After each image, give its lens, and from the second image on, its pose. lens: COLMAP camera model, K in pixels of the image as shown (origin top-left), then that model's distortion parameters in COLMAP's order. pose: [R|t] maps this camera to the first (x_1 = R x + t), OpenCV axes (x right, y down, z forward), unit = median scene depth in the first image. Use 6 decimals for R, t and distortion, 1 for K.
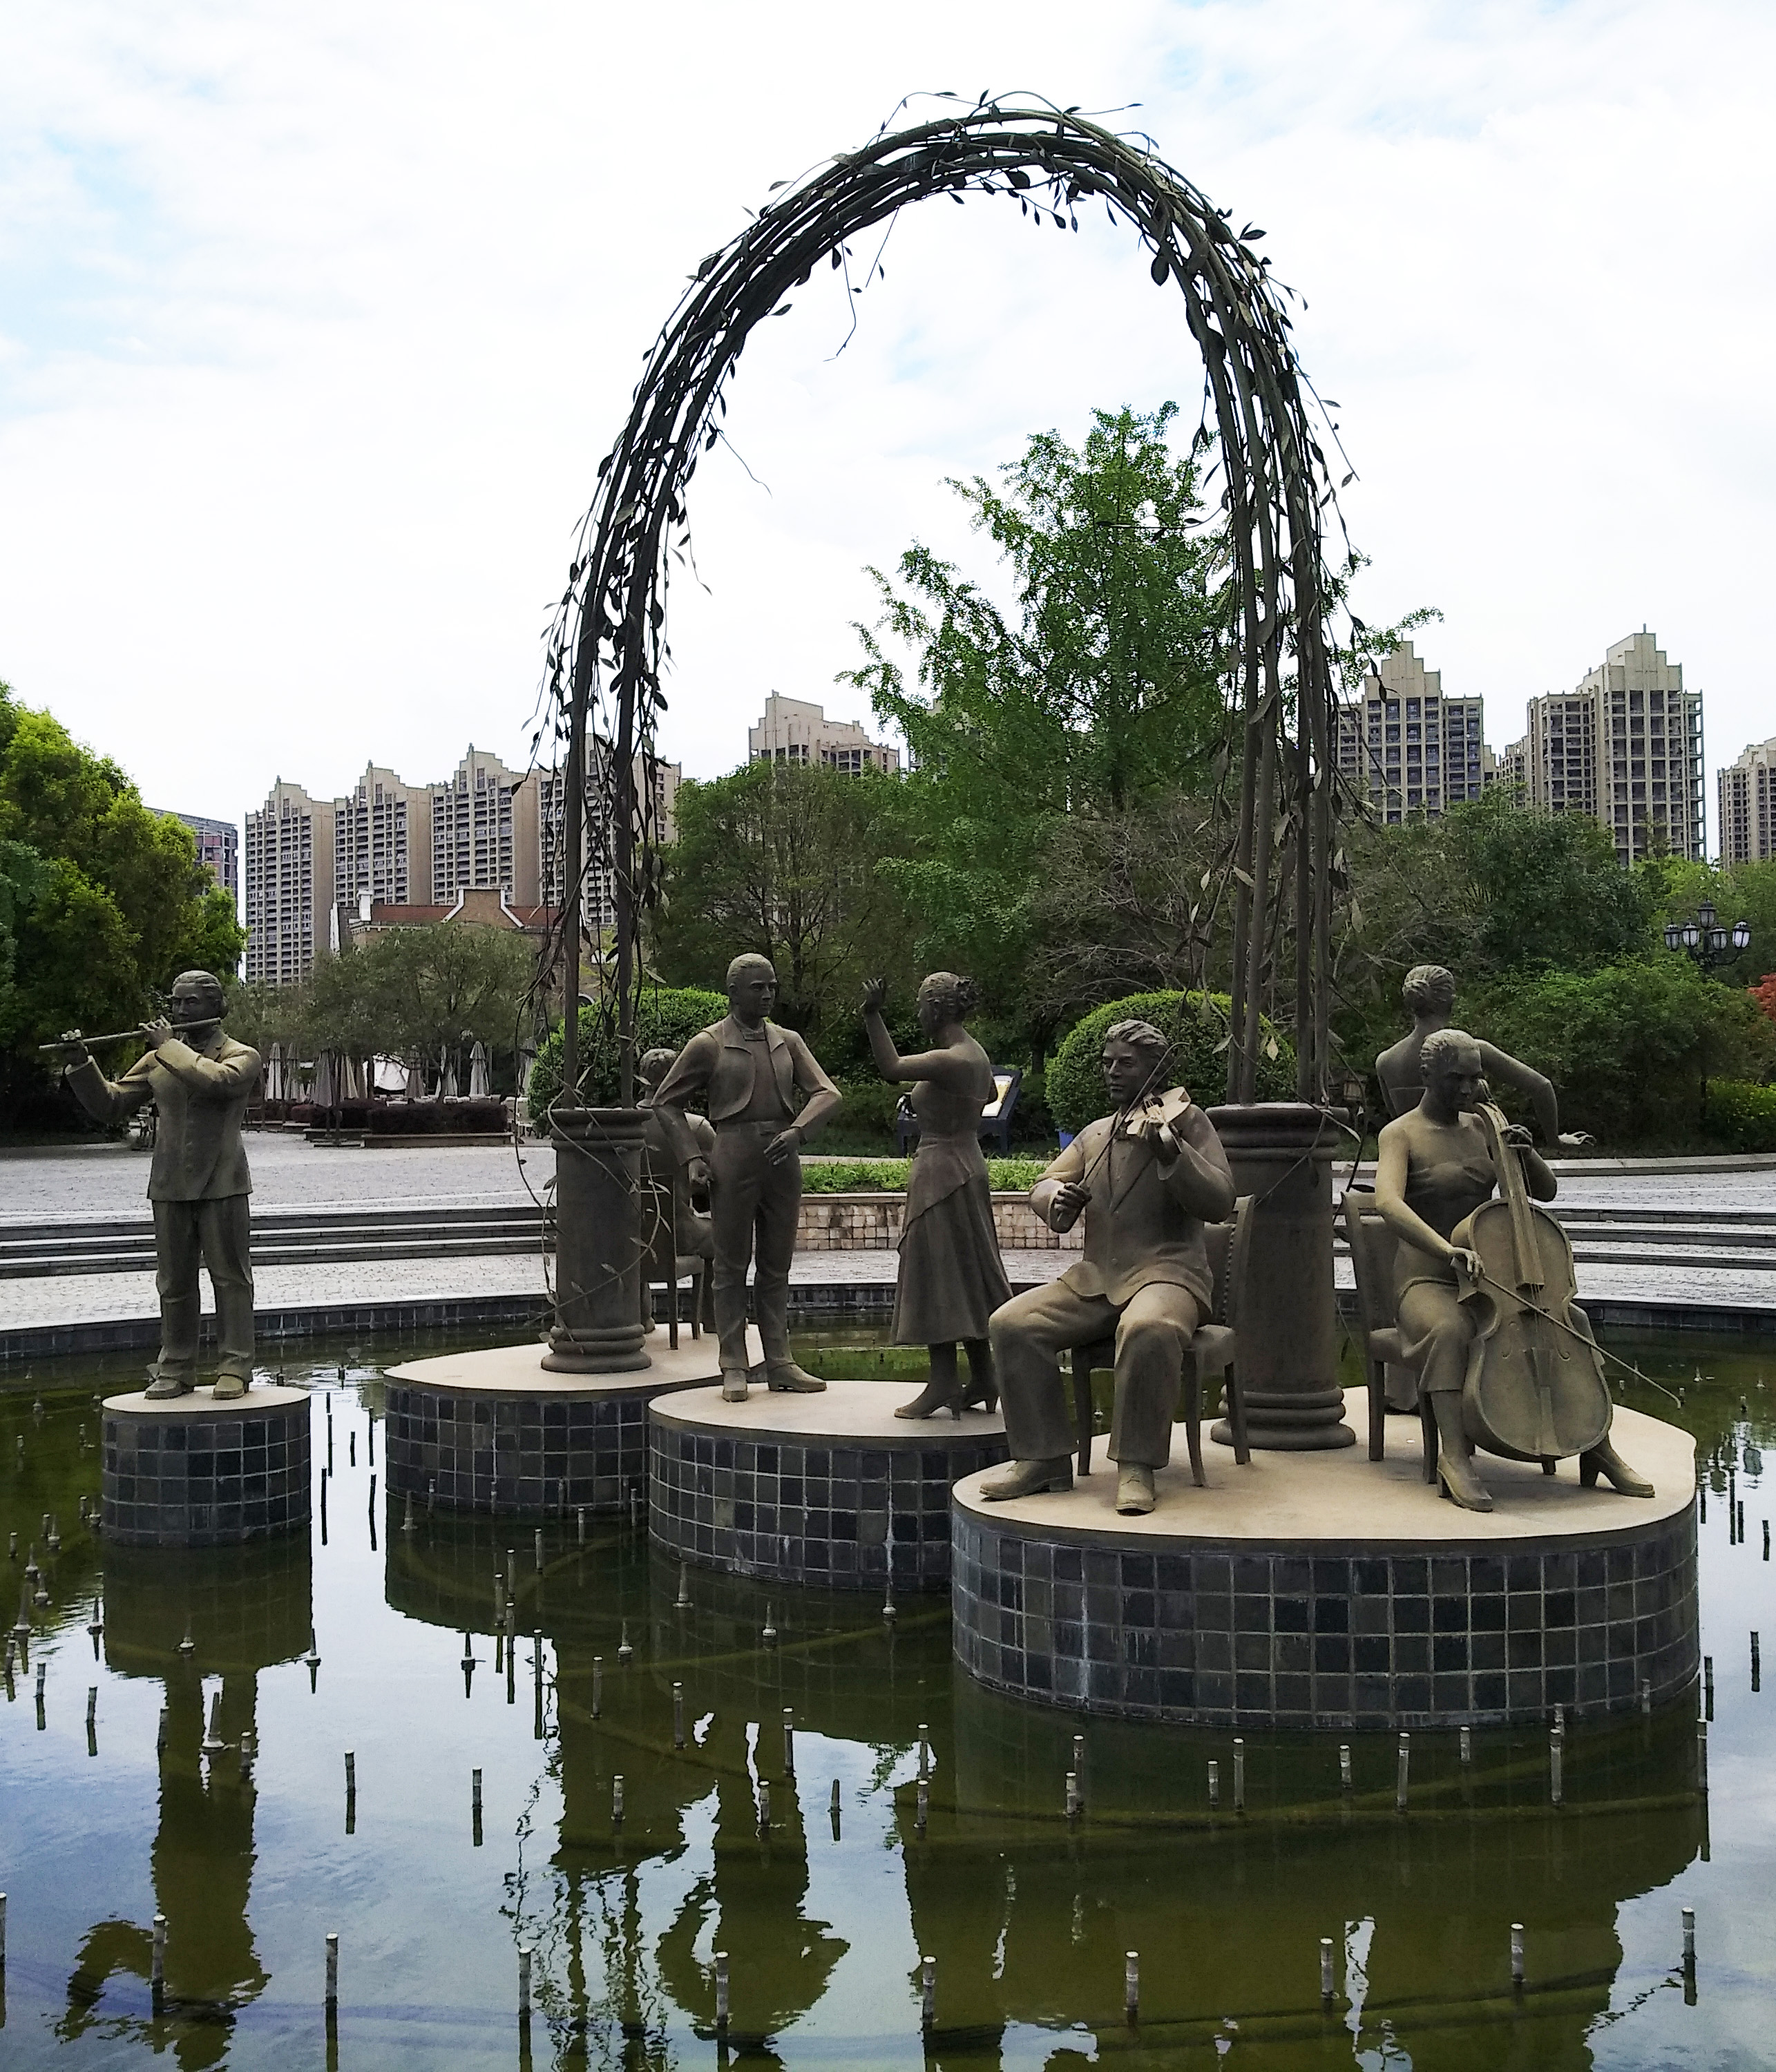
lens RADIAL K [[2122.3, 0, 934.4], [0, 2122.3, 1091.7], [0, 0, 1]] dist [0.023924, 0.000000]
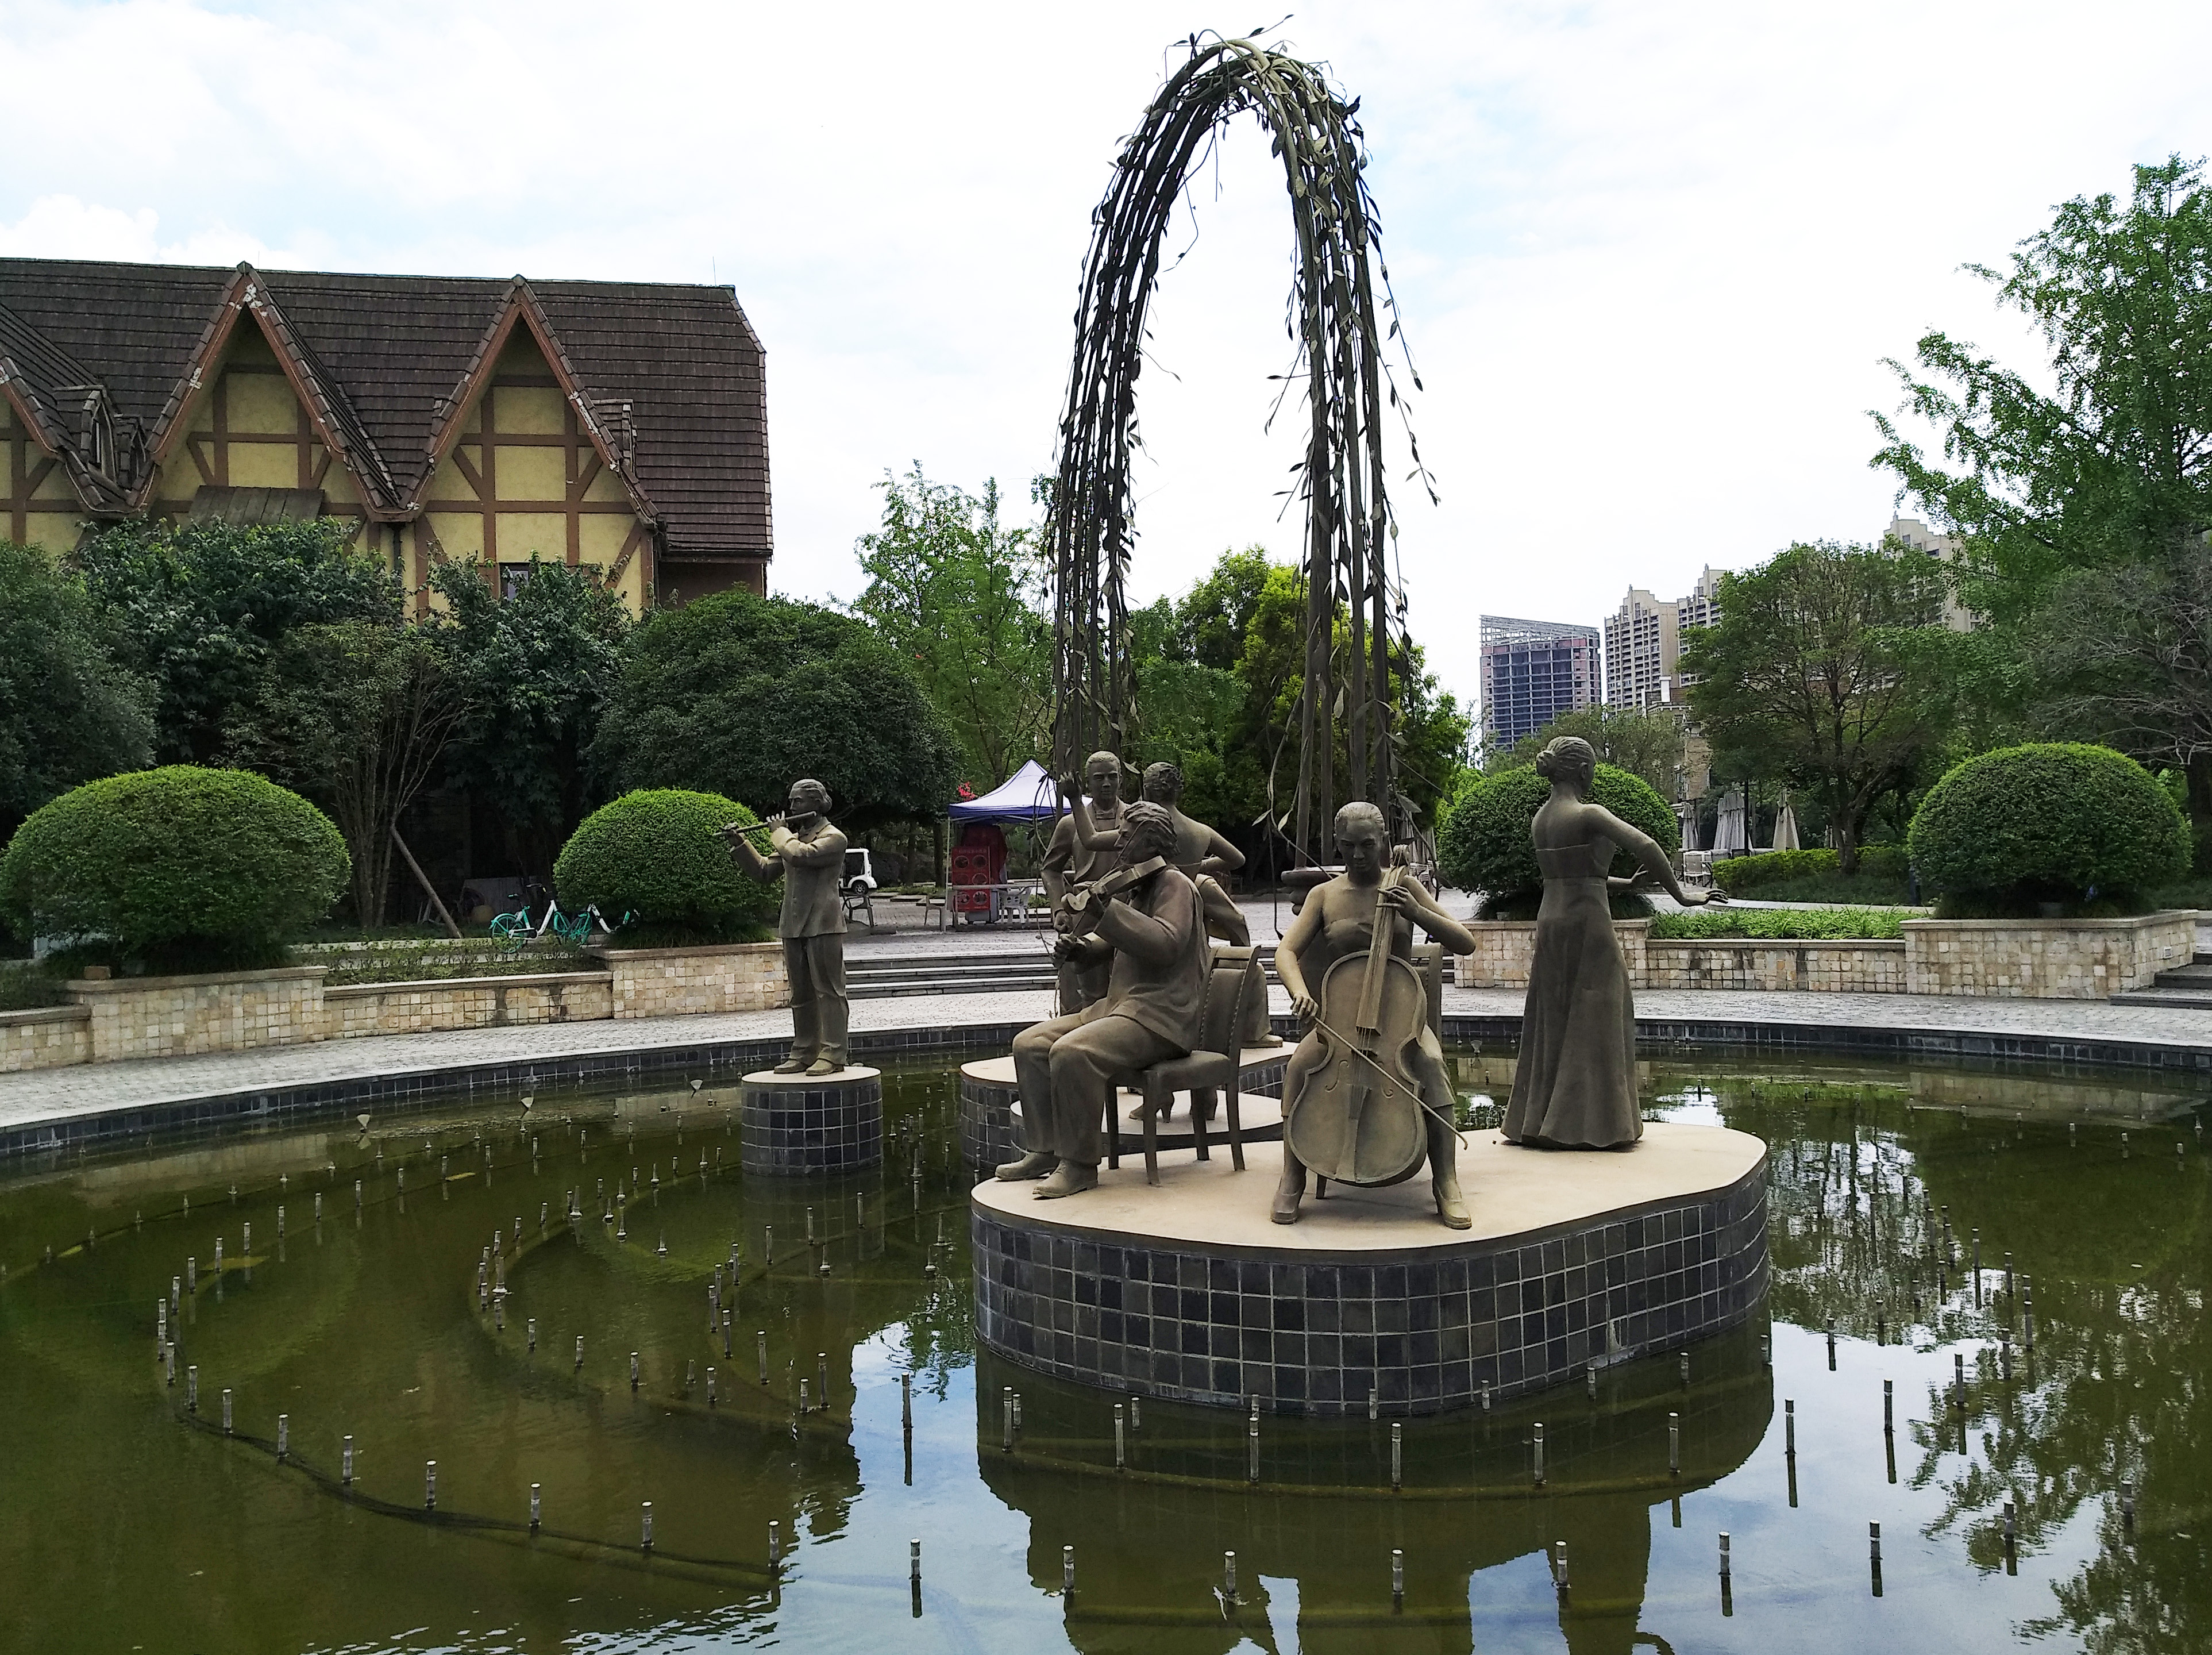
lens RADIAL K [[1806.9, 0, 1151.5], [0, 1806.9, 813.7], [0, 0, 1]] dist [-0.017923, 0.027028]
pose [[0.830627, -0.026050, -0.556219, 0.245517], [0.015813, 0.999606, -0.023201, -0.000500], [0.556604, 0.010476, 0.830712, 0.050730]]
